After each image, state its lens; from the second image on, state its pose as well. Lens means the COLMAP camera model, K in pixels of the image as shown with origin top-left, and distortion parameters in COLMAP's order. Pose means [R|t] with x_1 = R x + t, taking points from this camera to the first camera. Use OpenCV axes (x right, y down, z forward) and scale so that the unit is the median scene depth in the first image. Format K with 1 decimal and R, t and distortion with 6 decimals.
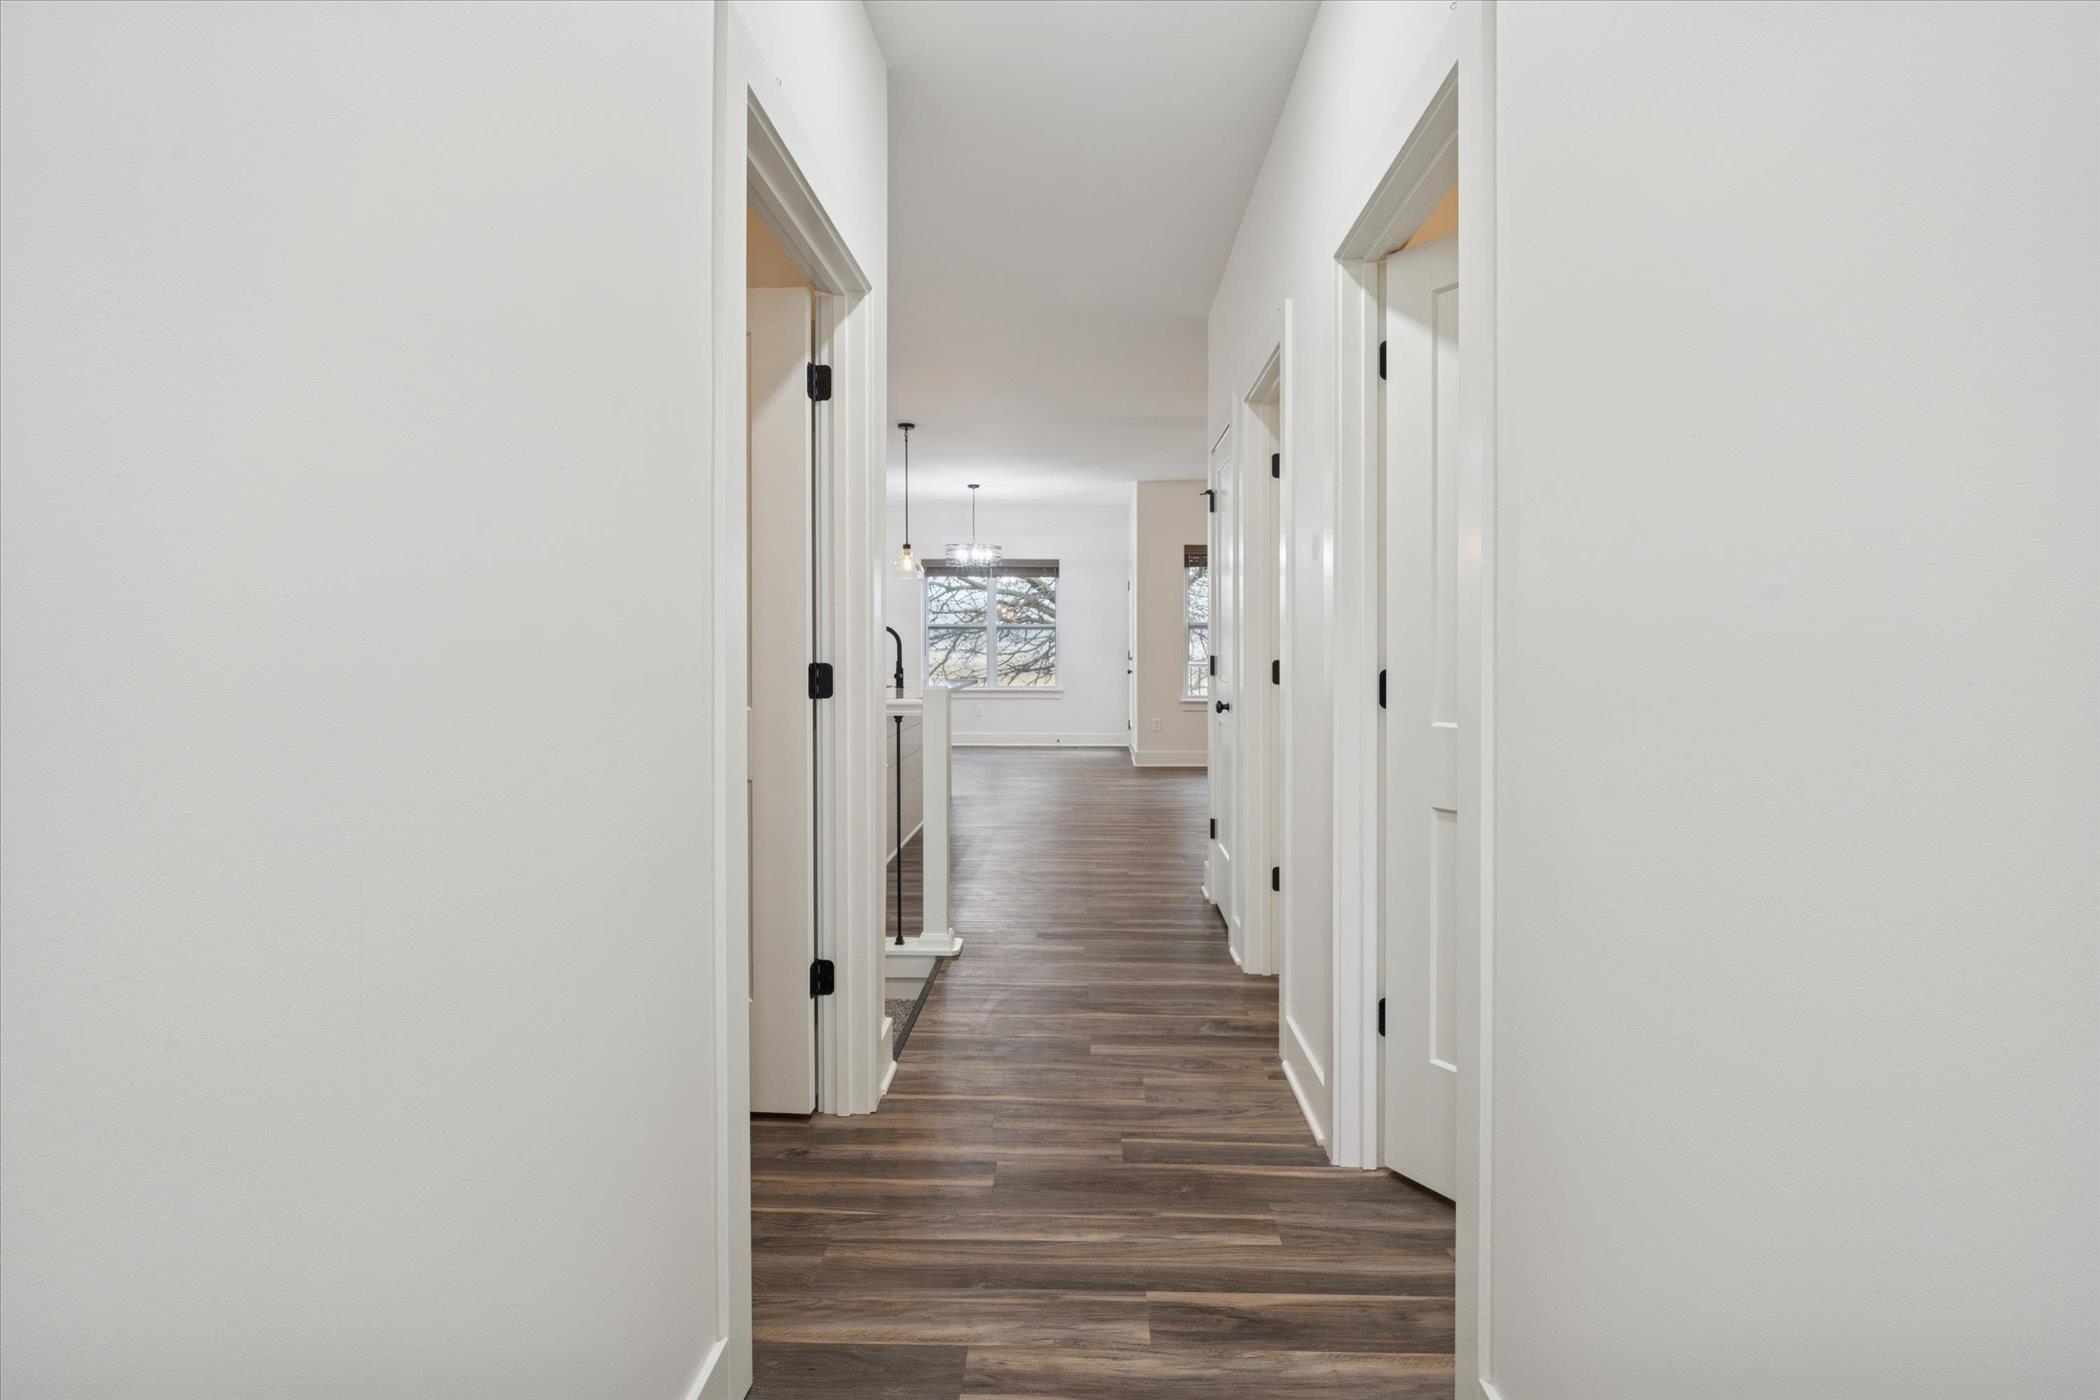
lens RADIAL K [[1010.7, 0, 1067.3], [0, 1010.7, 650.4], [0, 0, 1]] dist [-0.025933, 0.012585]
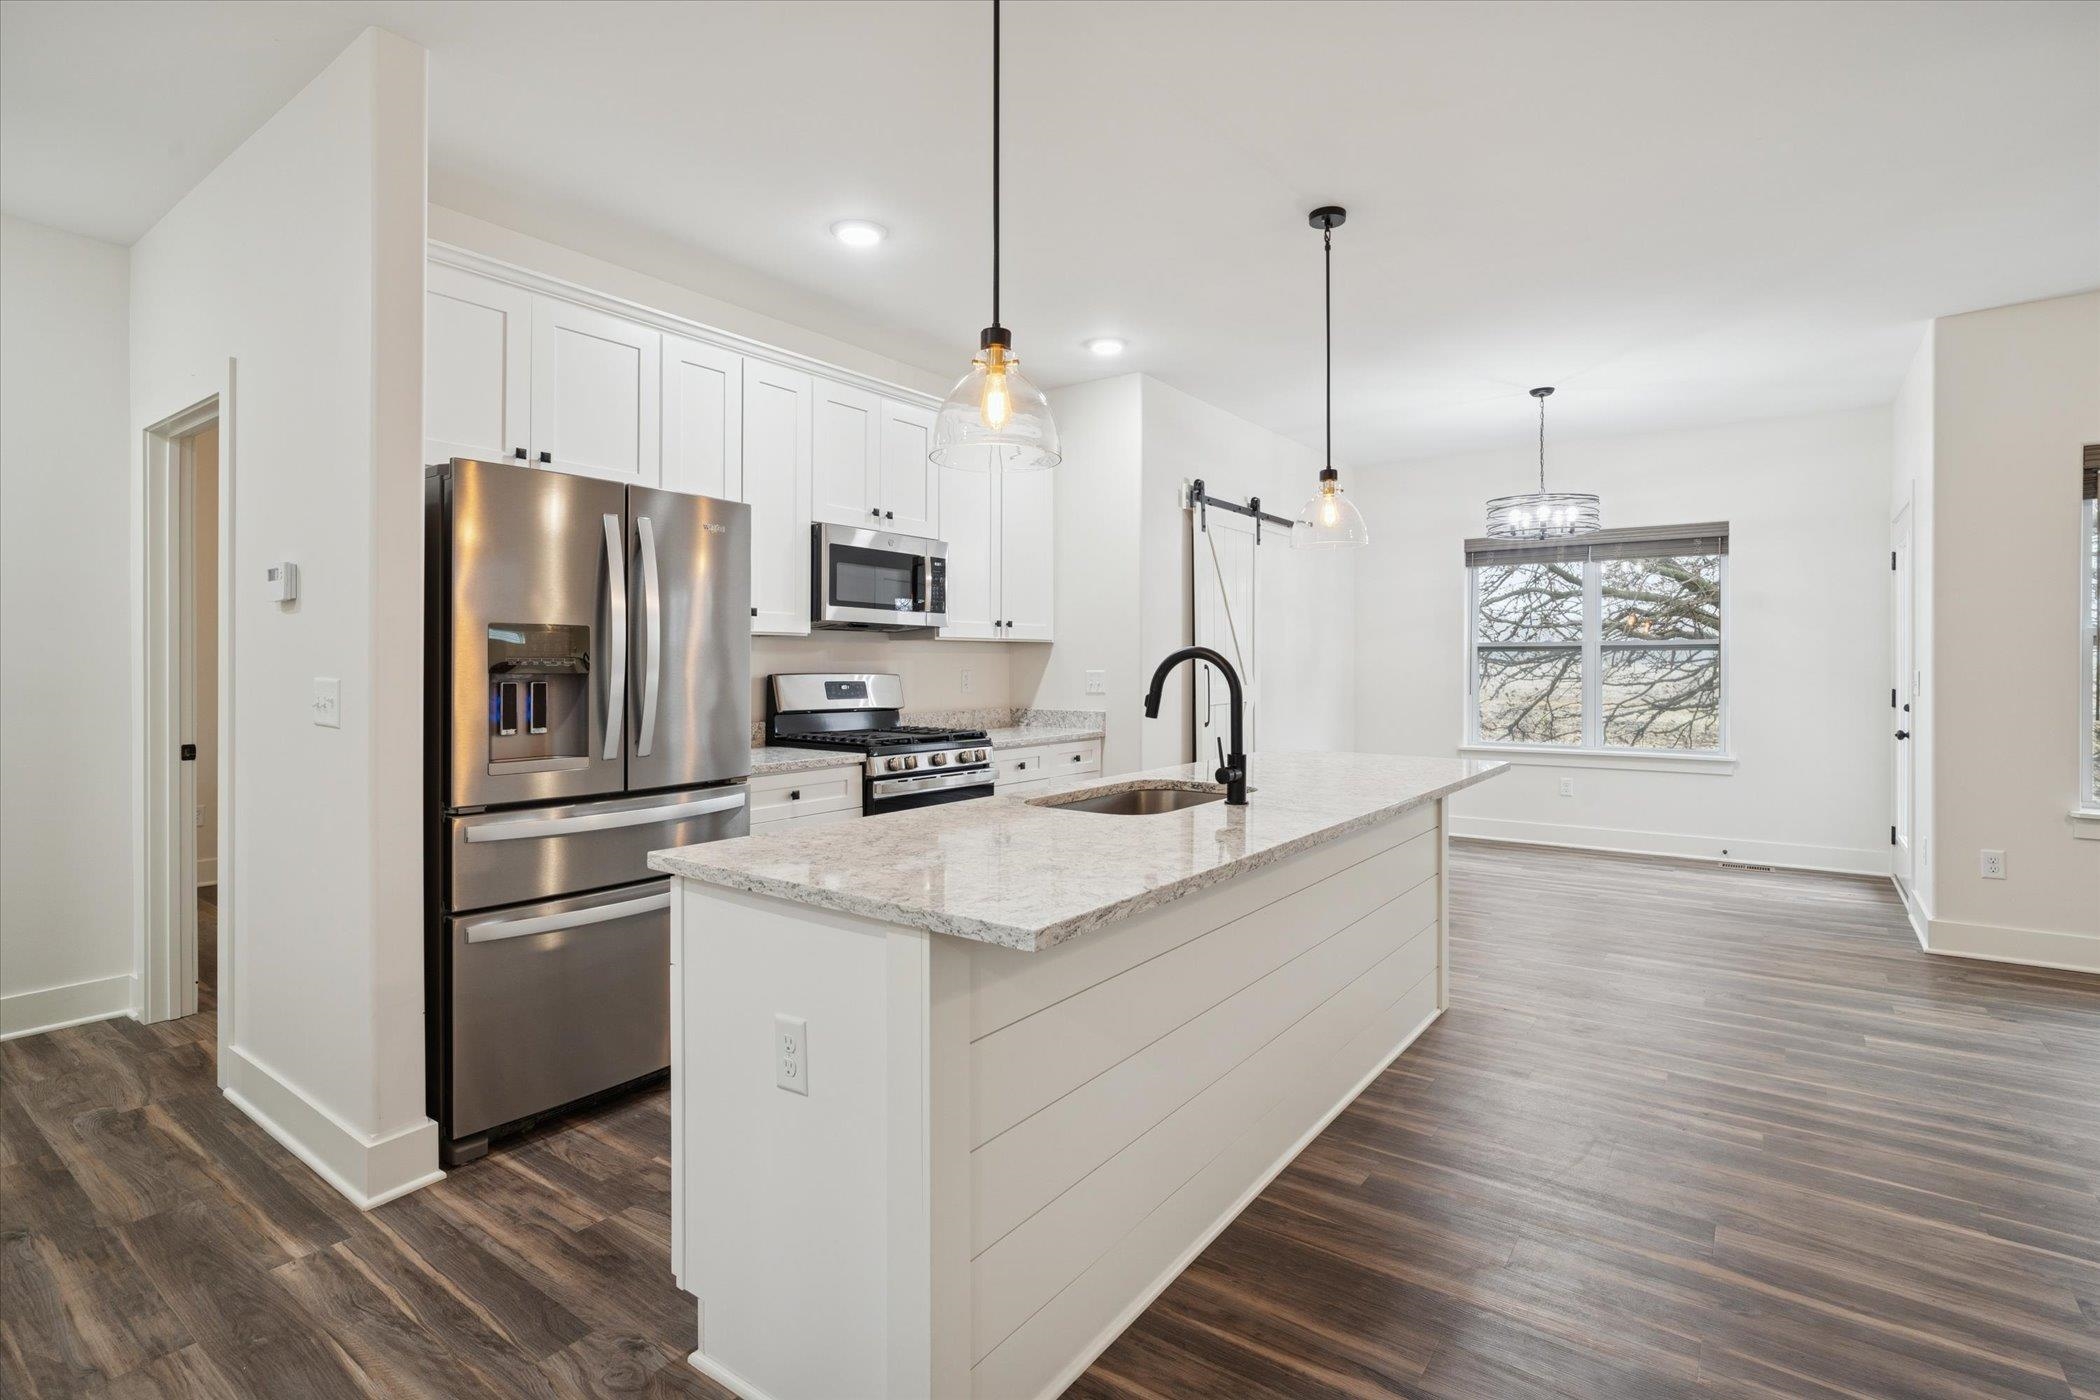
lens RADIAL K [[1003.0, 0, 1055.7], [0, 1003.0, 668.6], [0, 0, 1]] dist [-0.017526, 0.011954]
pose [[0.822755, -0.000237, -0.568396, -0.000370], [-0.001657, 0.999995, -0.002816, -0.006311], [0.568393, 0.003258, 0.822750, 0.276466]]
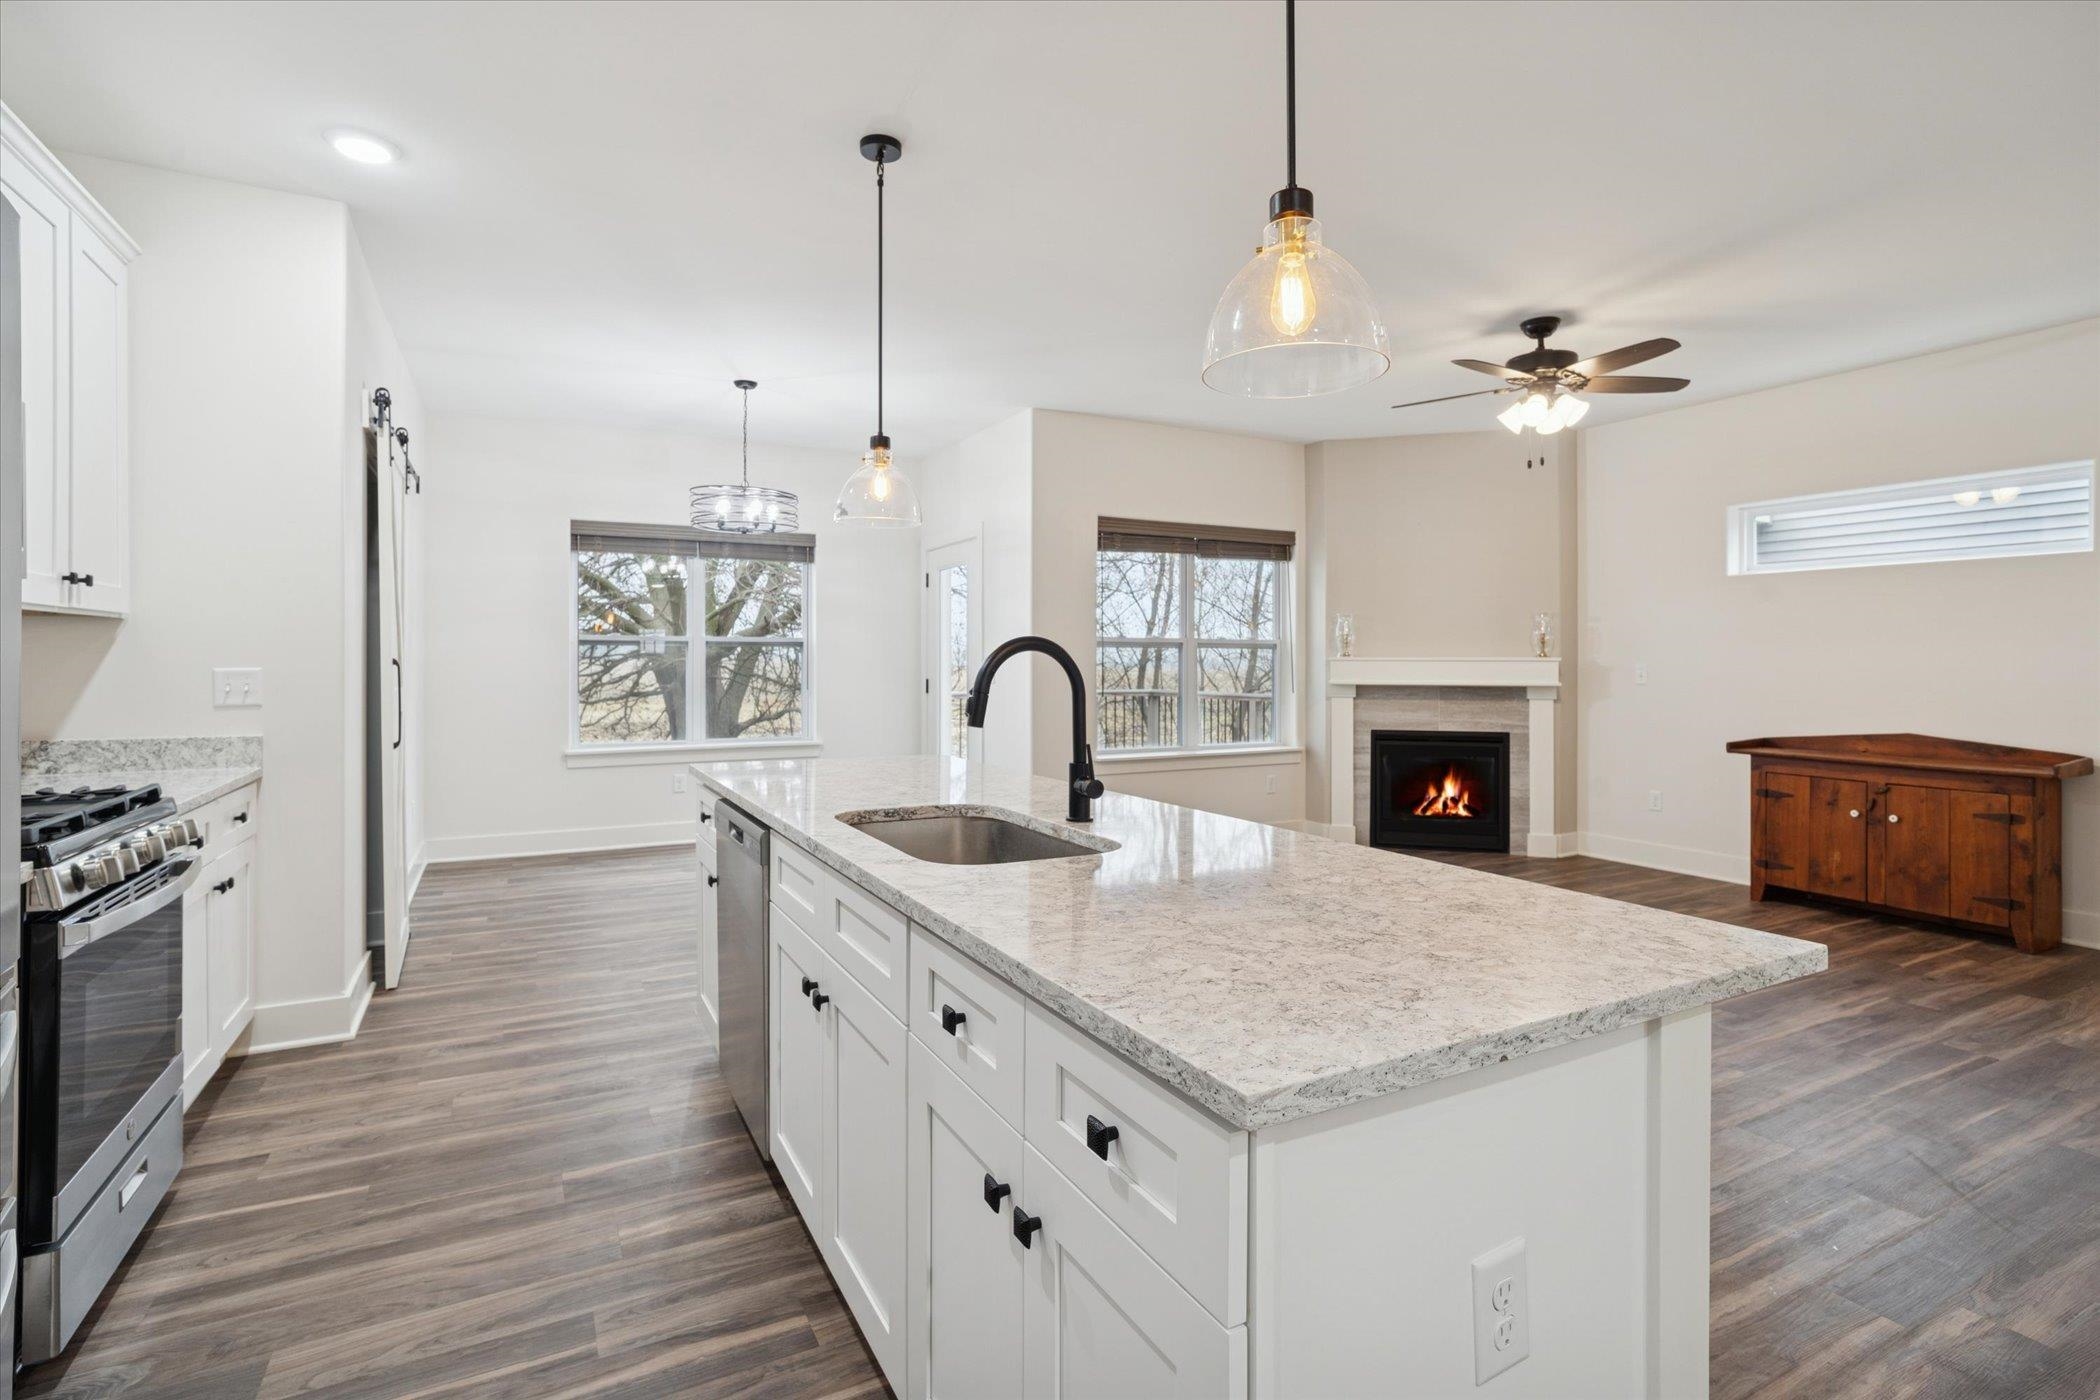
lens RADIAL K [[1003.0, 0, 1055.7], [0, 1003.0, 668.6], [0, 0, 1]] dist [-0.017526, 0.011954]
pose [[0.869027, -0.003916, 0.494749, -0.149486], [0.002764, 0.999991, 0.003060, -0.006731], [-0.494757, -0.001292, 0.869031, 0.308842]]
